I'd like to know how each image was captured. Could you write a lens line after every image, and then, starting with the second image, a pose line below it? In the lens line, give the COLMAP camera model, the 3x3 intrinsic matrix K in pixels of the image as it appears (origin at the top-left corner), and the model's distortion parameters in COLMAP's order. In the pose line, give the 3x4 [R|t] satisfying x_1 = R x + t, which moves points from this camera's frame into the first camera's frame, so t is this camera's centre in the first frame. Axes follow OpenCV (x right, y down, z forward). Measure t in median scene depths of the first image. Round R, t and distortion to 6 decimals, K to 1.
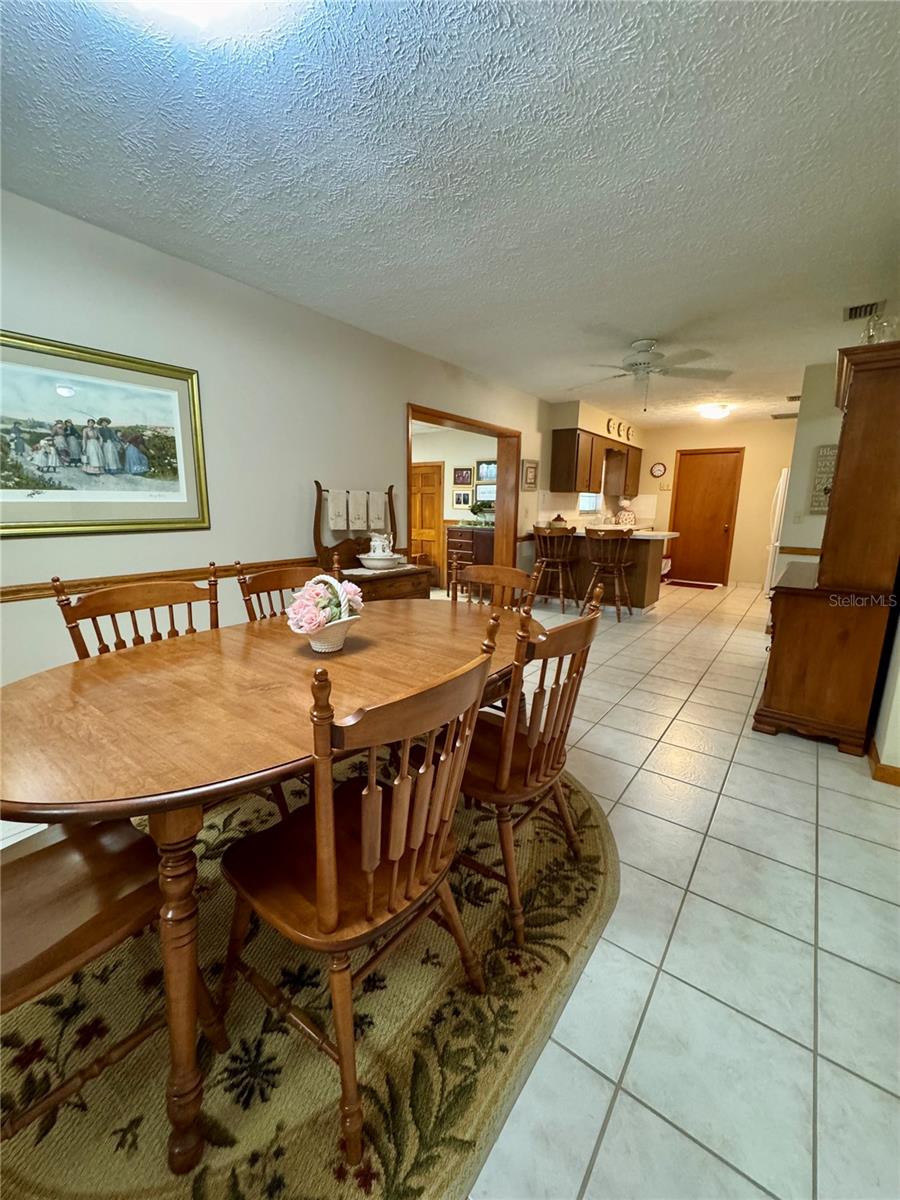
lens RADIAL K [[480.3, 0, 449.9], [0, 480.3, 600.6], [0, 0, 1]] dist [-0.002820, 0.000184]
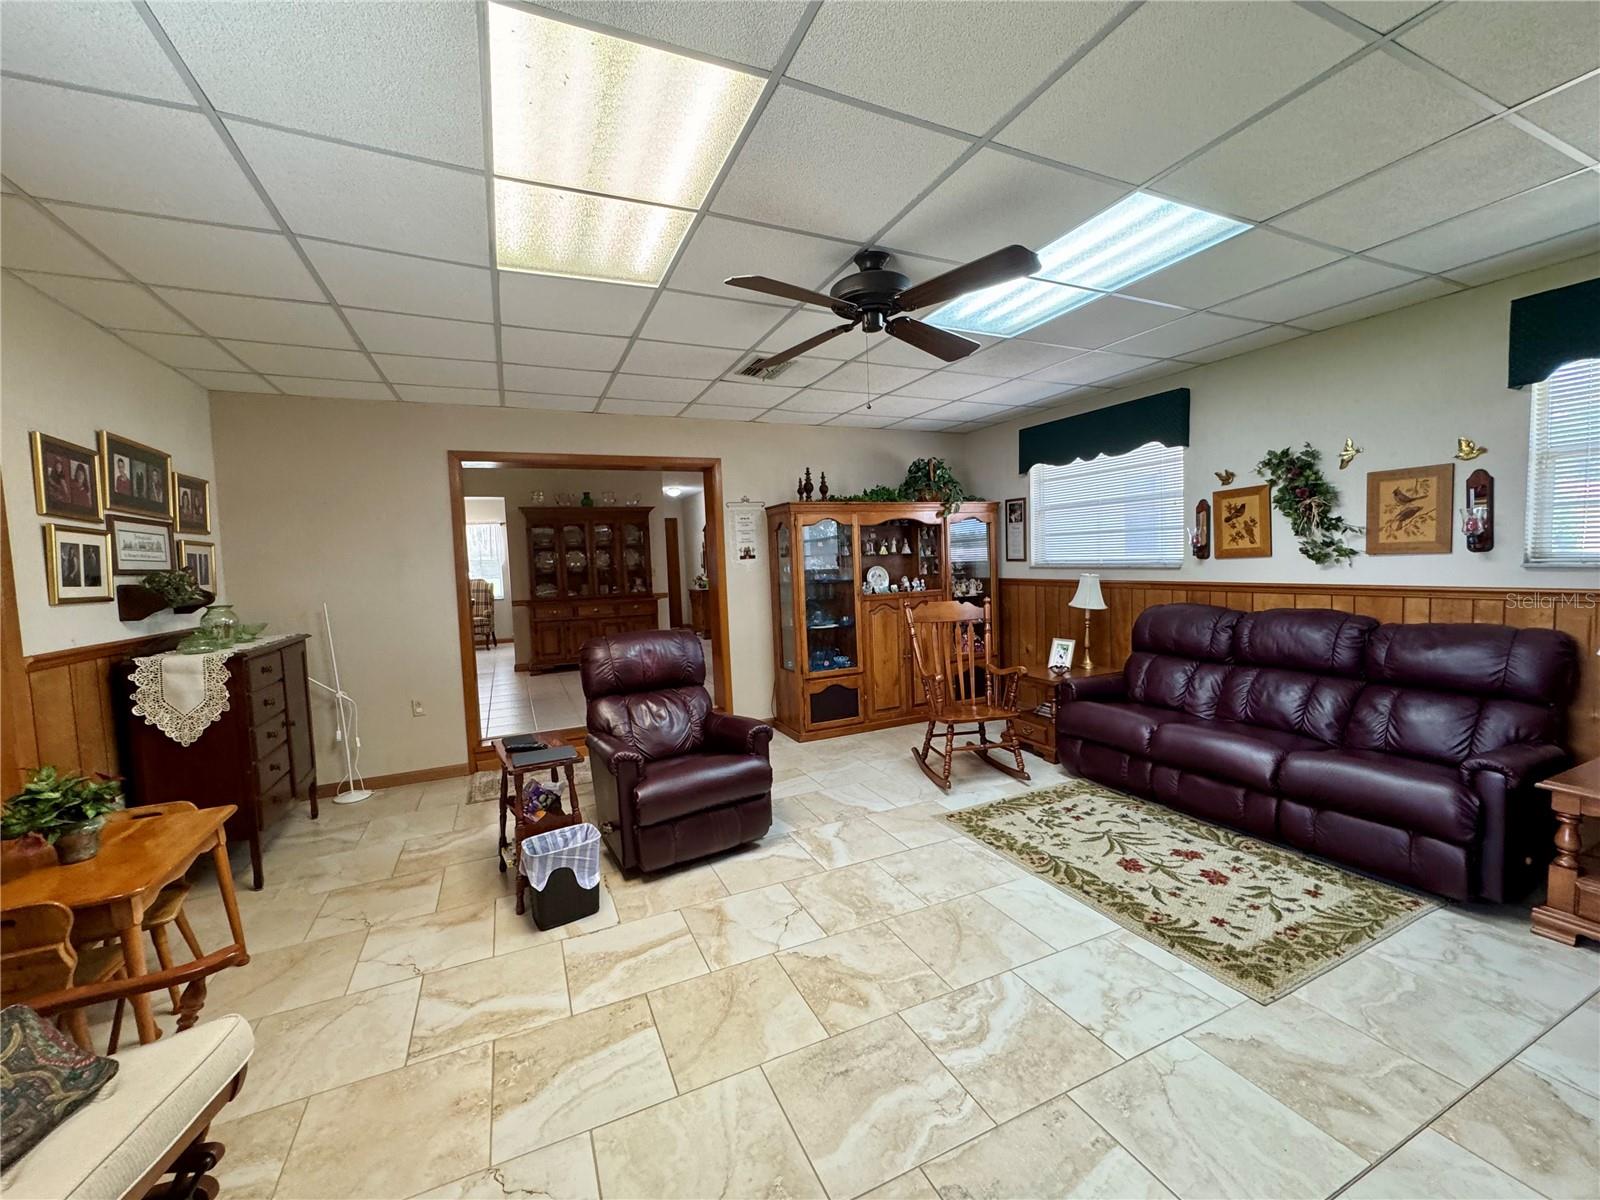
lens RADIAL K [[640.4, 0, 799.5], [0, 640.4, 603.2], [0, 0, 1]] dist [-0.002820, 0.000184]
pose [[-0.877875, -0.006560, 0.478845, -0.659025], [0.124746, 0.962254, 0.241880, -0.316154], [-0.462357, 0.272075, -0.843920, 1.556744]]
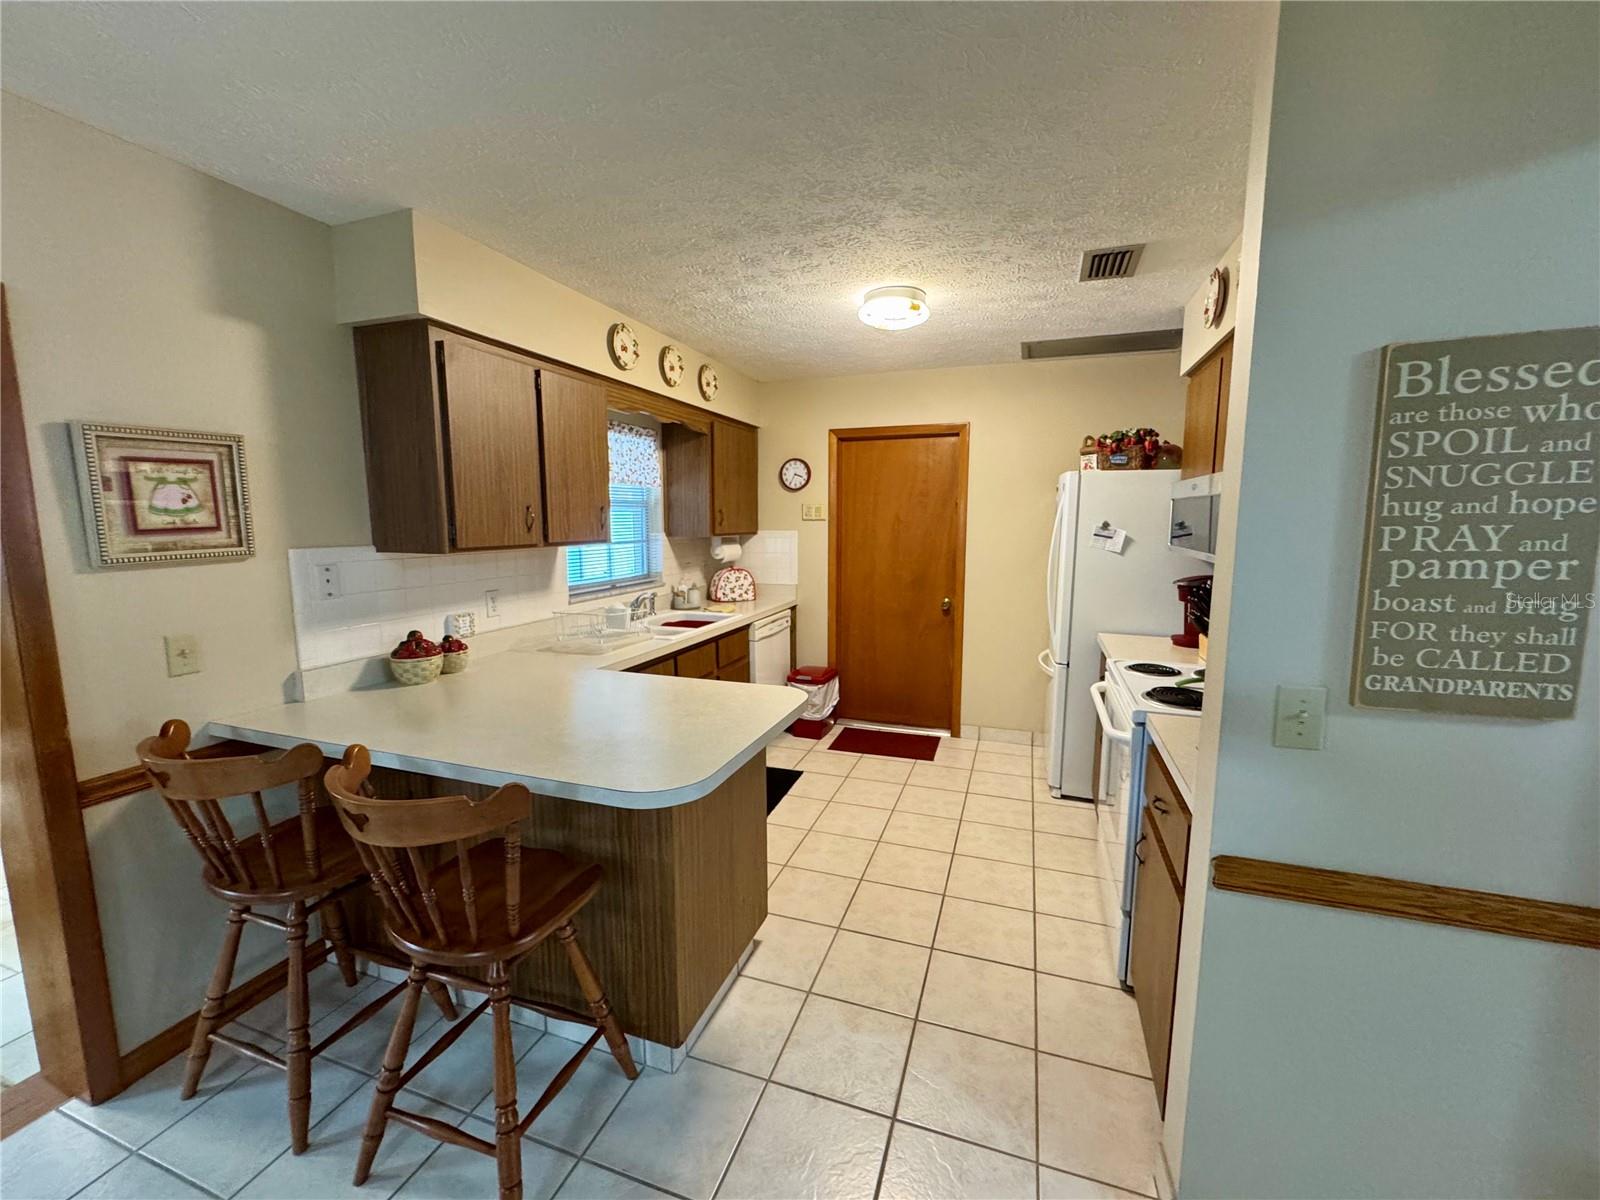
lens RADIAL K [[640.4, 0, 798.8], [0, 640.4, 601.4], [0, 0, 1]] dist [-0.002820, 0.000184]
pose [[0.953868, -0.053723, 0.295382, 0.379403], [0.073822, 0.995623, -0.057309, -0.181469], [-0.291010, 0.076471, 0.953659, 0.664892]]
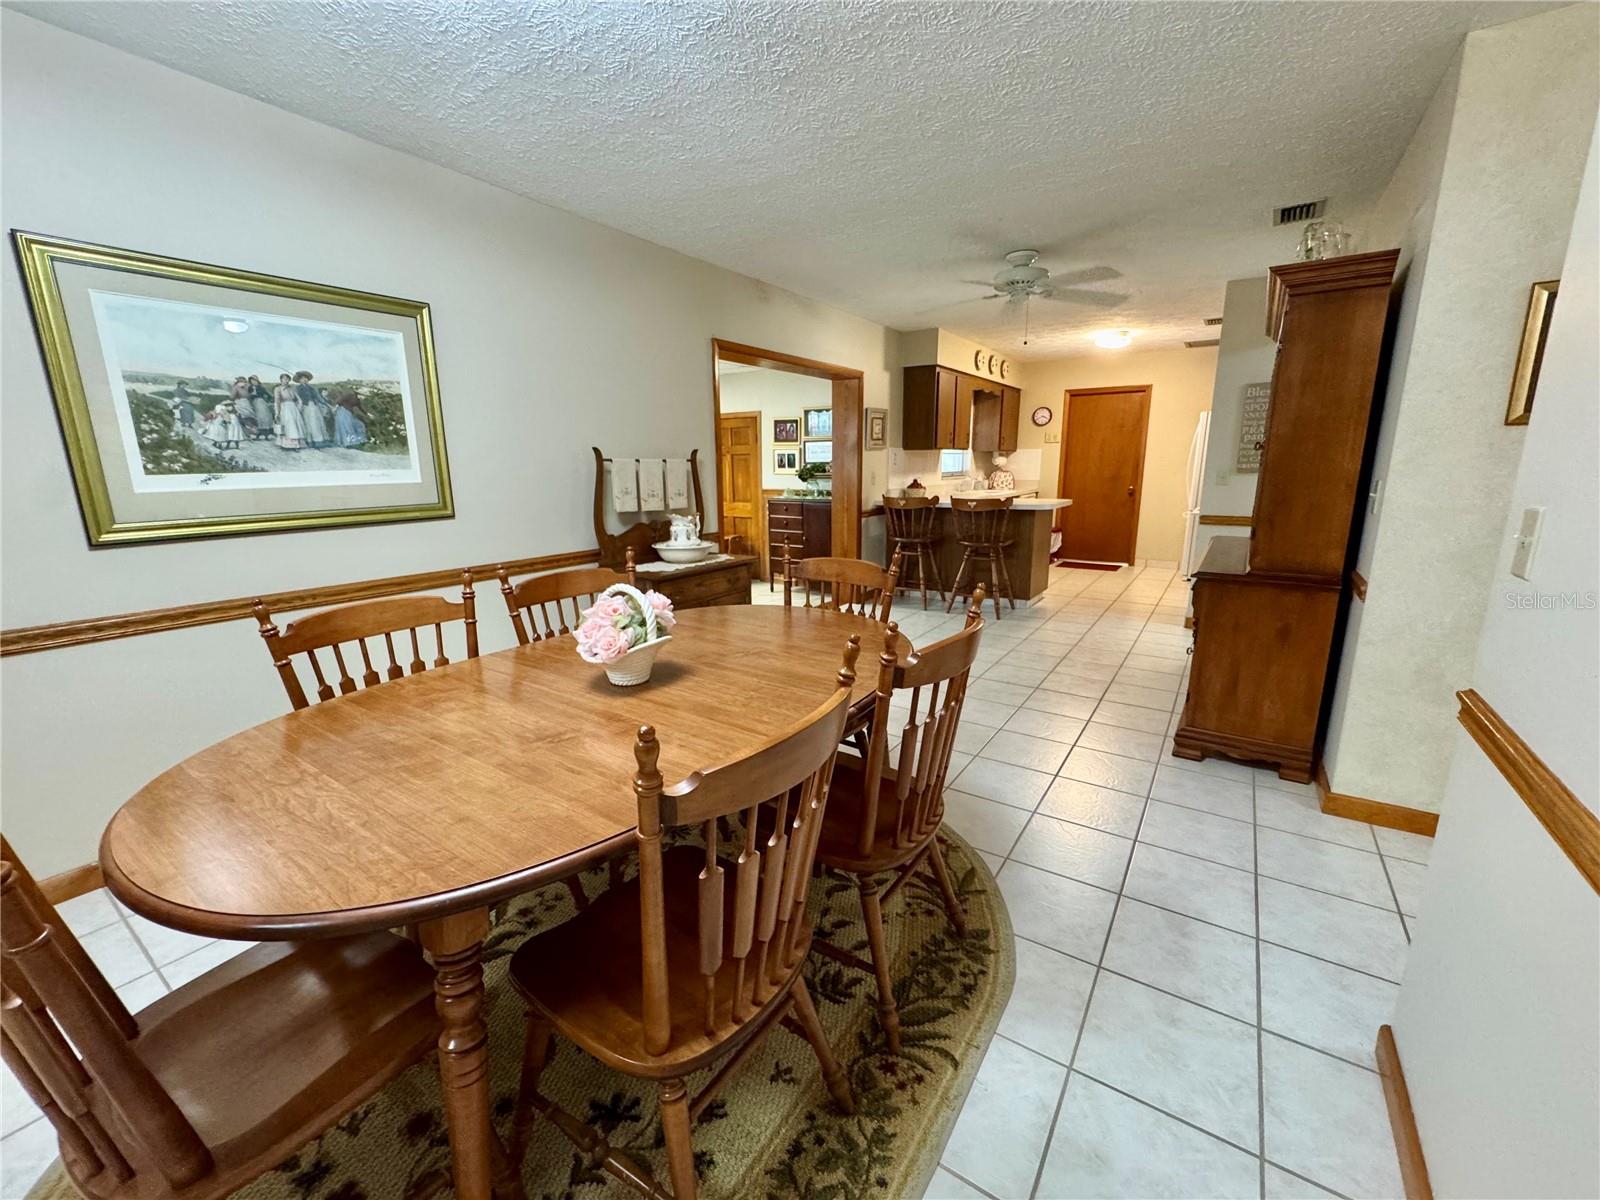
lens RADIAL K [[640.4, 0, 799.5], [0, 640.4, 602.5], [0, 0, 1]] dist [-0.002820, 0.000184]
pose [[0.998498, -0.033566, 0.043311, -0.007343], [0.032862, 0.999318, 0.016869, -0.008712], [-0.043848, -0.015421, 0.998919, -0.006482]]
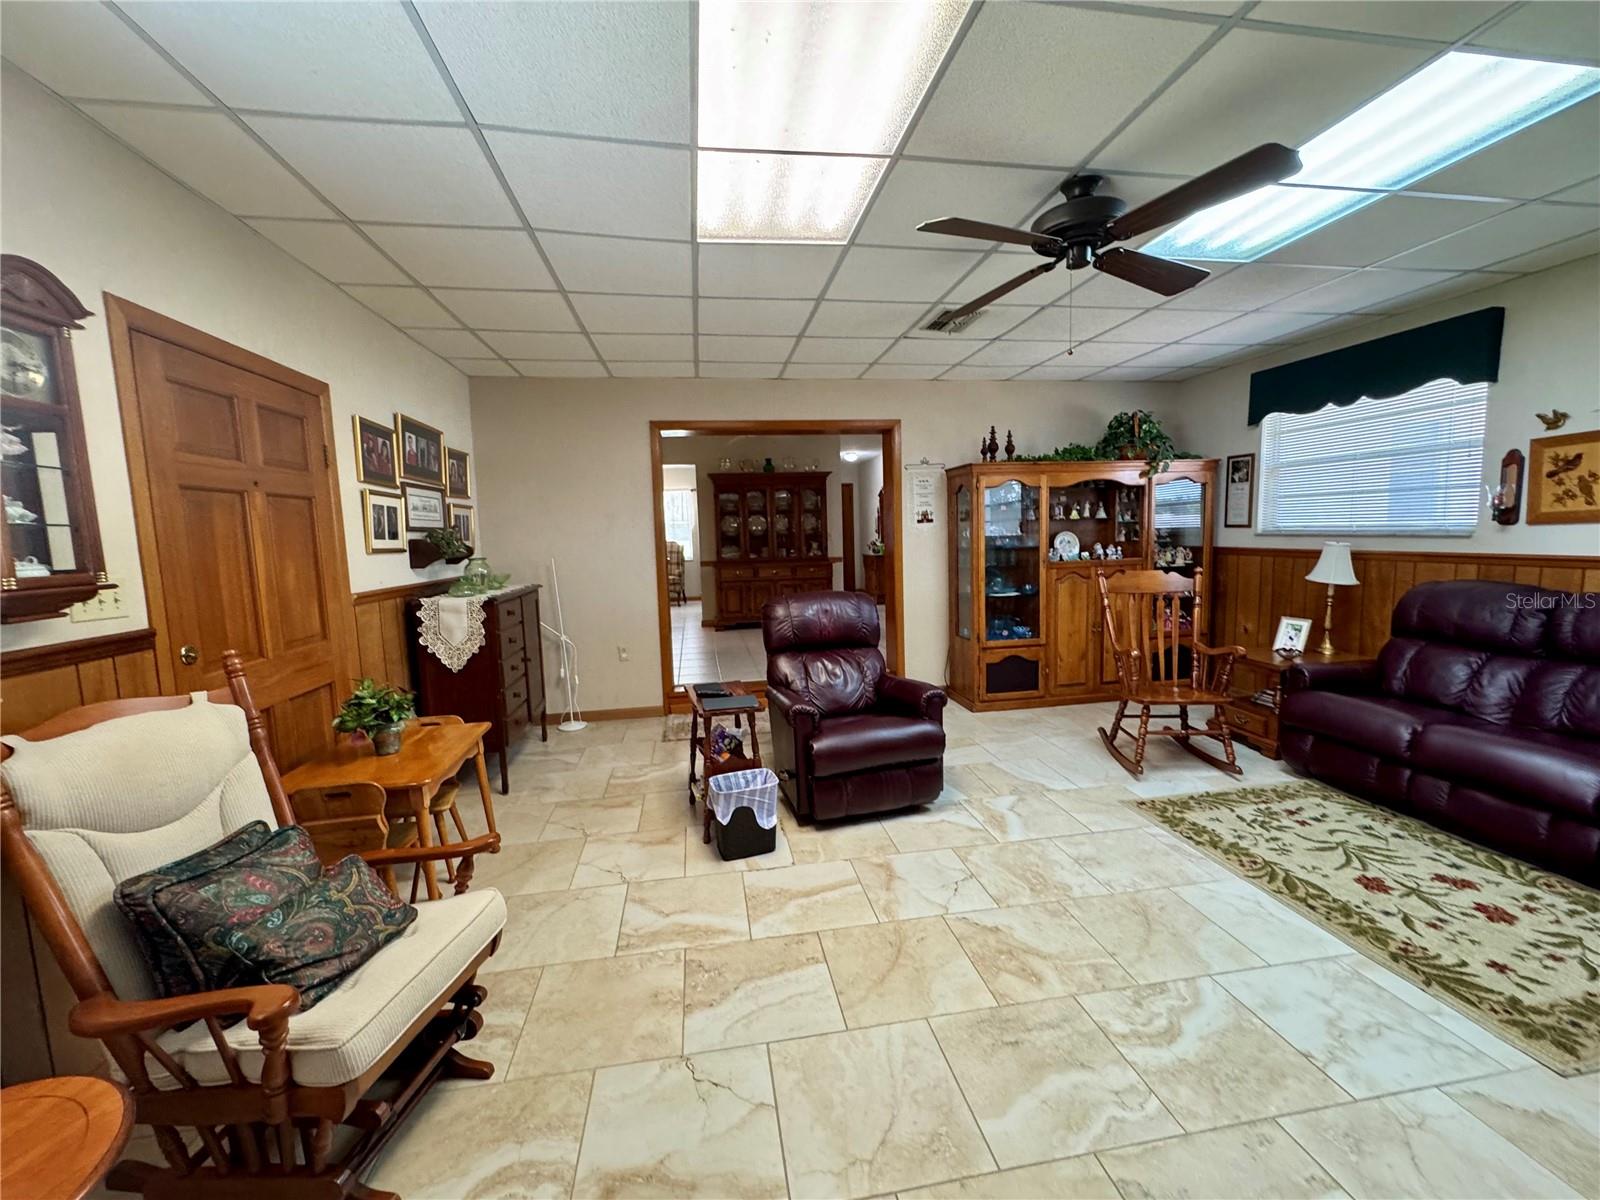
lens RADIAL K [[640.4, 0, 800.0], [0, 640.4, 603.4], [0, 0, 1]] dist [-0.002820, 0.000184]
pose [[-0.721052, -0.062460, 0.690060, -0.654409], [0.160070, 0.953971, 0.253607, -0.312403], [-0.674138, 0.293321, -0.677865, 1.560597]]
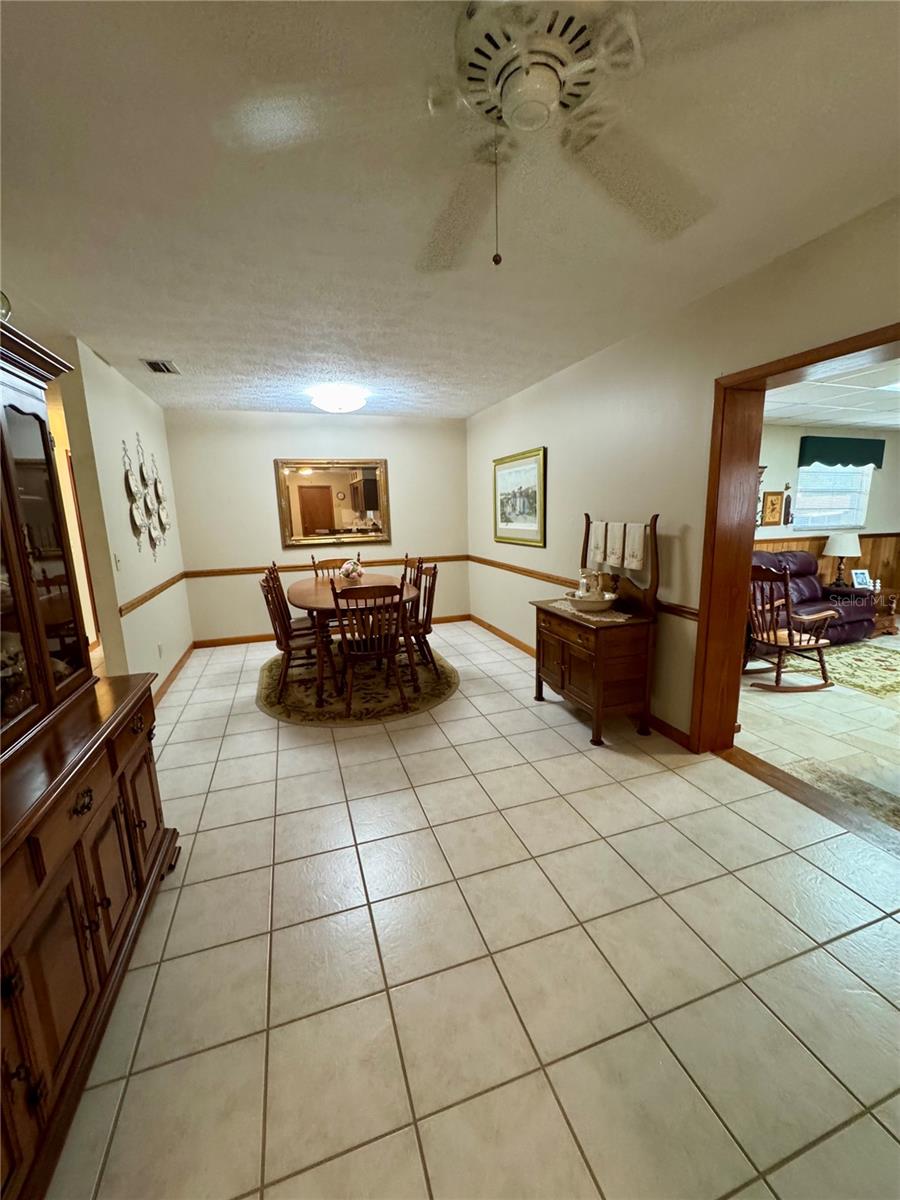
lens RADIAL K [[480.3, 0, 447.8], [0, 480.3, 598.9], [0, 0, 1]] dist [-0.002820, 0.000184]
pose [[-0.568501, 0.155355, -0.807881, 0.471014], [-0.143896, 0.948092, 0.283576, -0.196642], [0.810000, 0.277464, -0.516637, 0.814079]]
